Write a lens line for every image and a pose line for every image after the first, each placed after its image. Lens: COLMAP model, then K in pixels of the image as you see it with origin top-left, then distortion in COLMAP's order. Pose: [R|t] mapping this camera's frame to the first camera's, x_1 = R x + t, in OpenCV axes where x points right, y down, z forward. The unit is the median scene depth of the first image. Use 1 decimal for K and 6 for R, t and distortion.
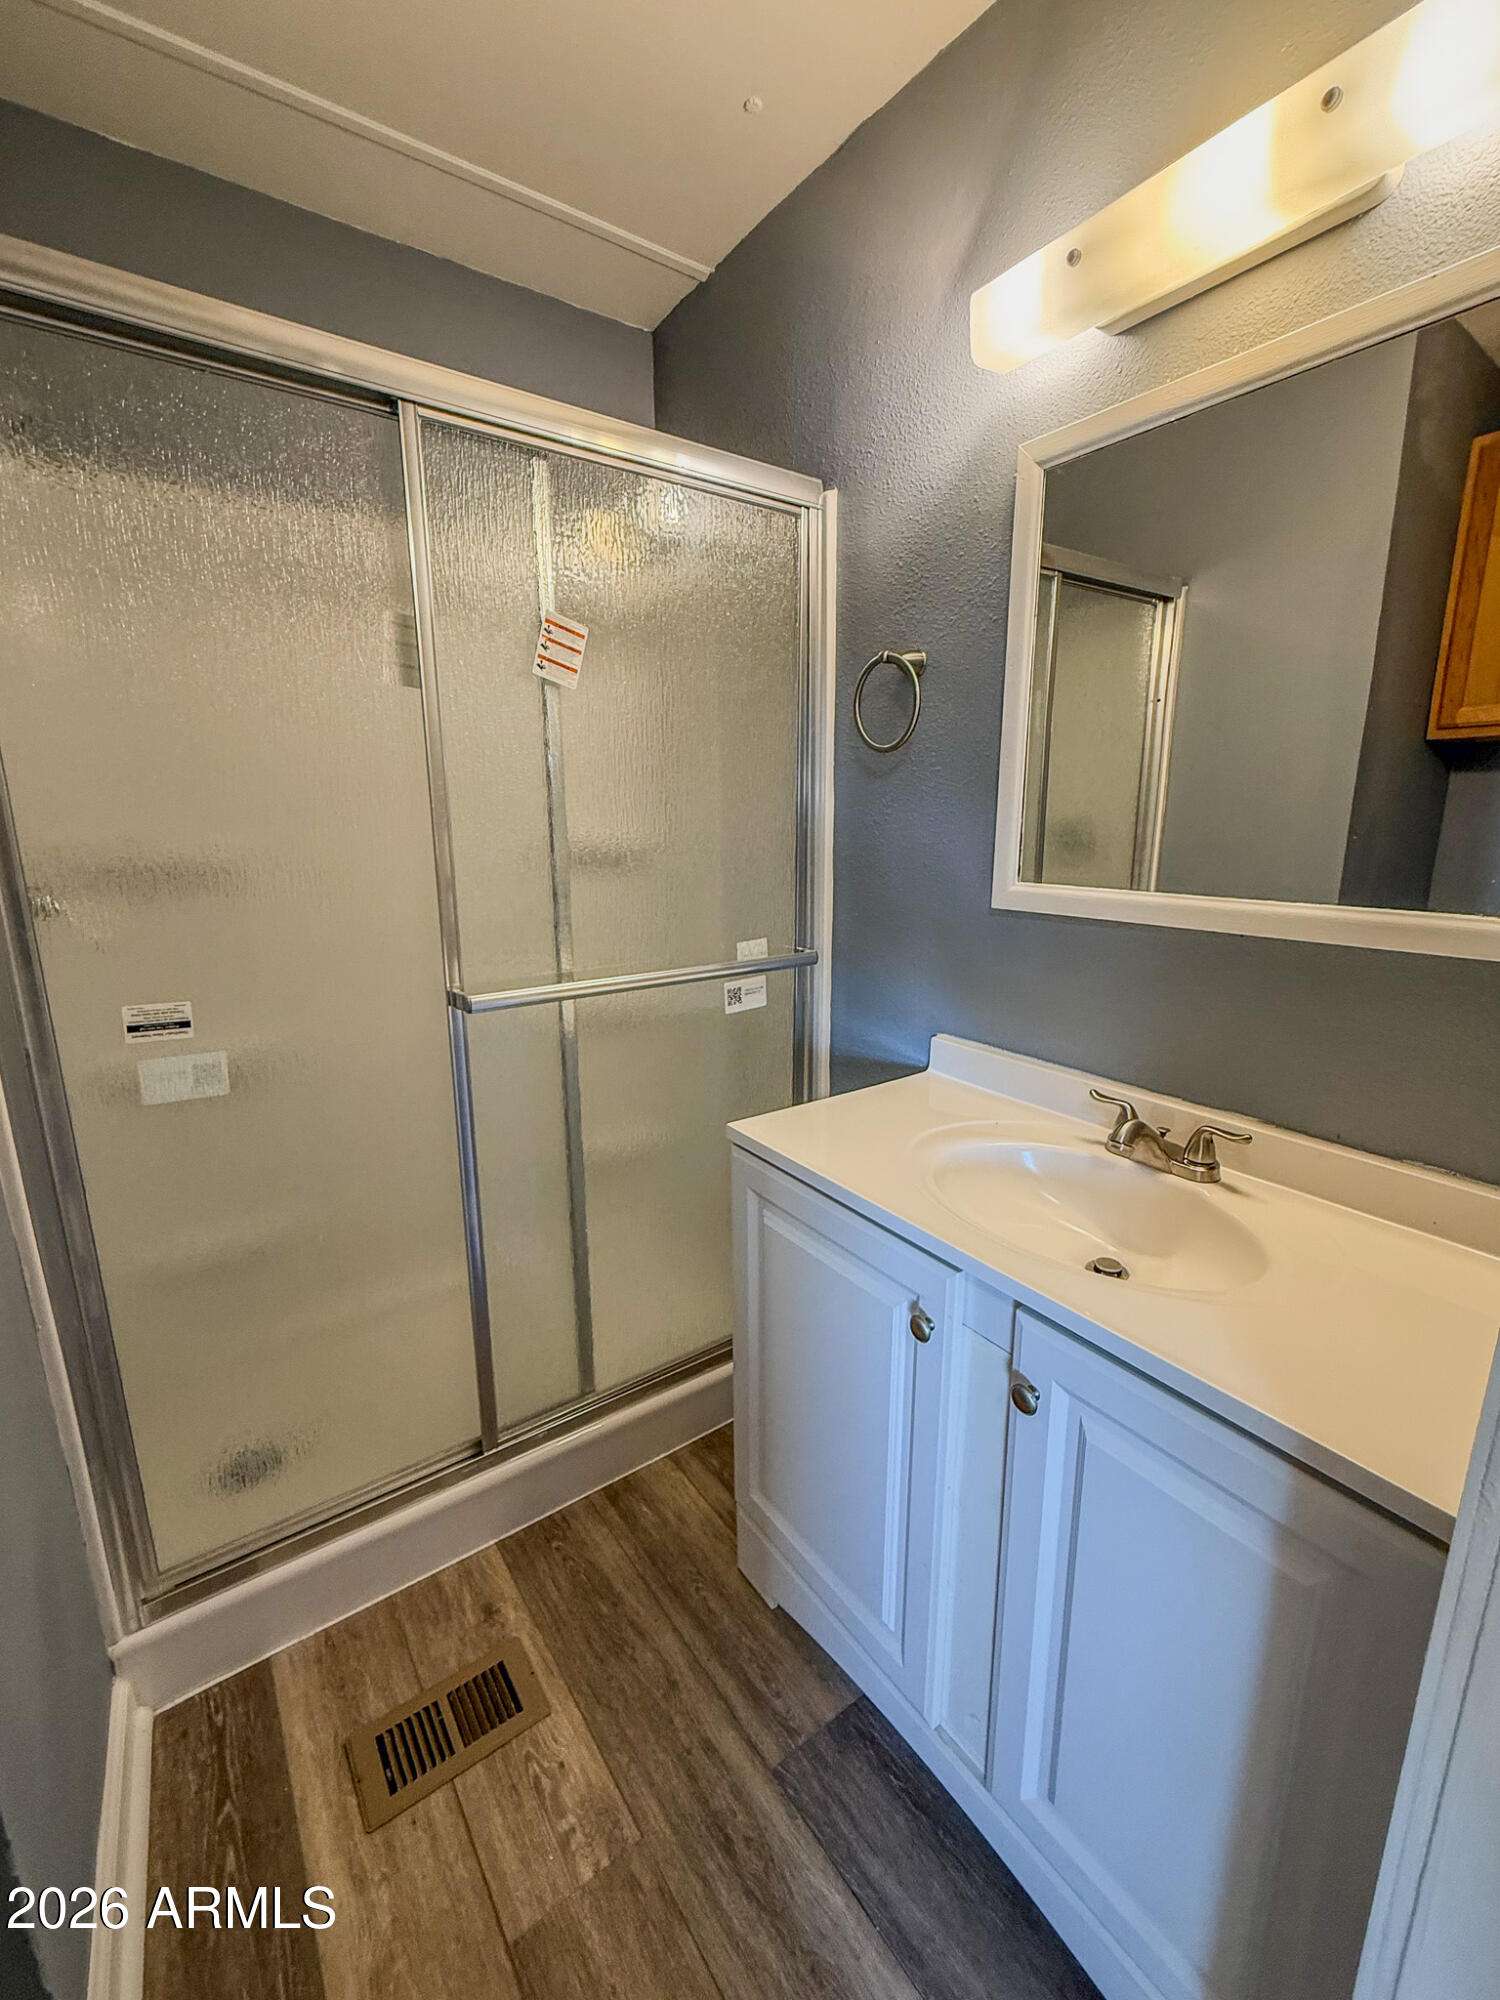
lens RADIAL K [[814.6, 0, 748.6], [0, 814.6, 994.9], [0, 0, 1]] dist [0.002948, -0.000964]
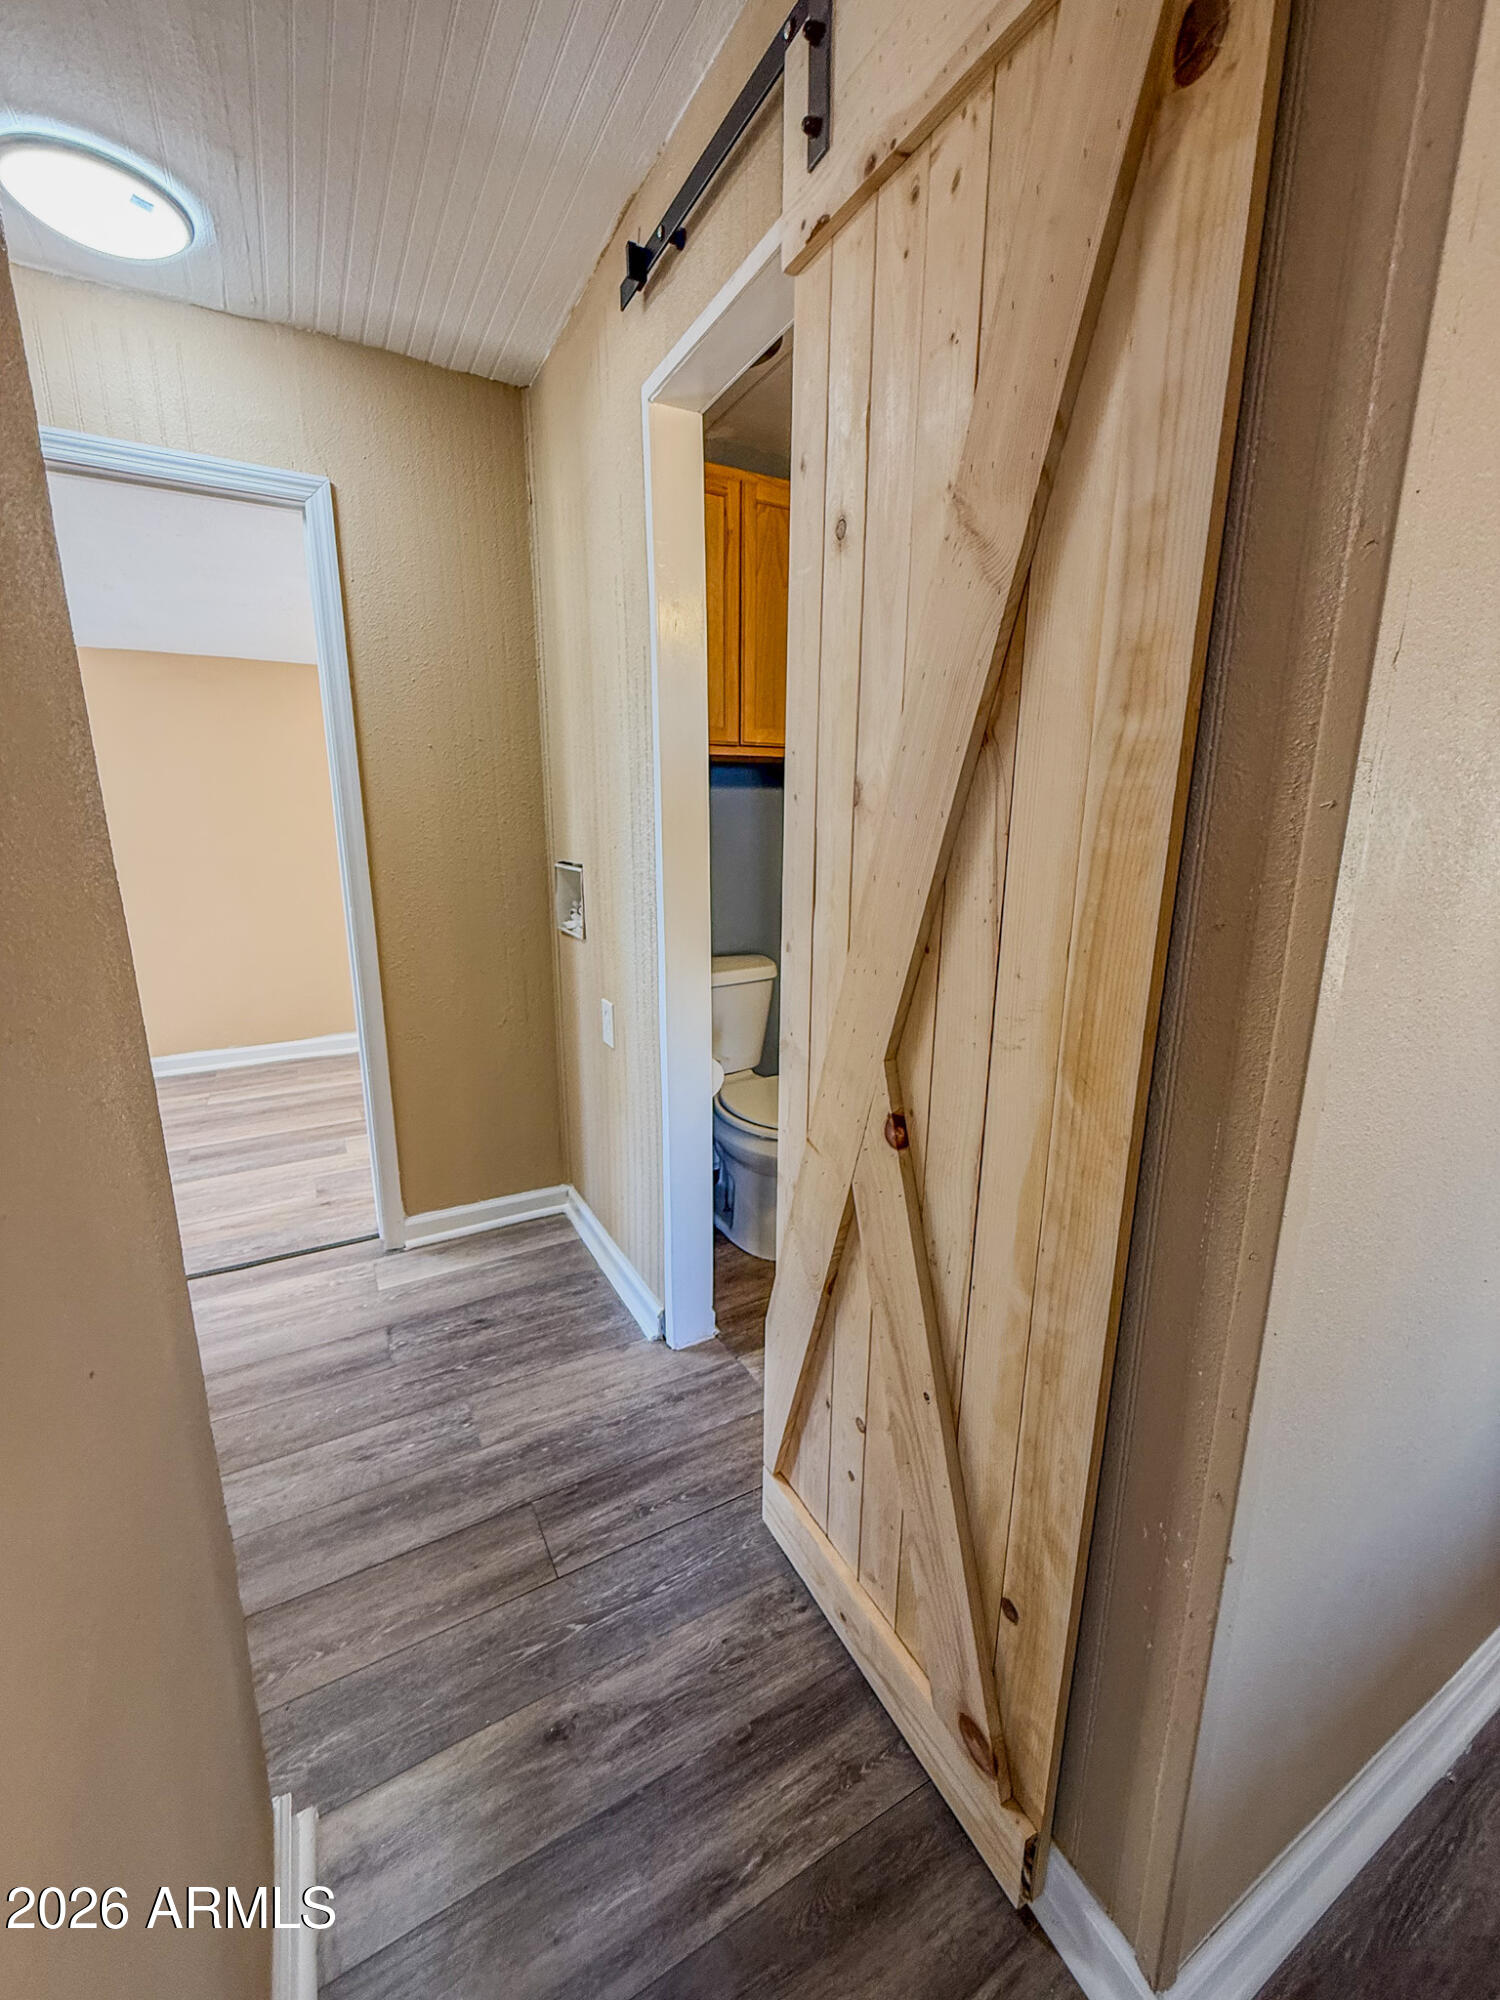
lens RADIAL K [[814.6, 0, 749.3], [0, 814.6, 998.5], [0, 0, 1]] dist [0.002948, -0.000964]
pose [[0.115725, -0.224701, 0.967532, -1.157284], [0.207567, 0.958041, 0.197670, -0.130988], [-0.971351, 0.177952, 0.157510, 0.650605]]
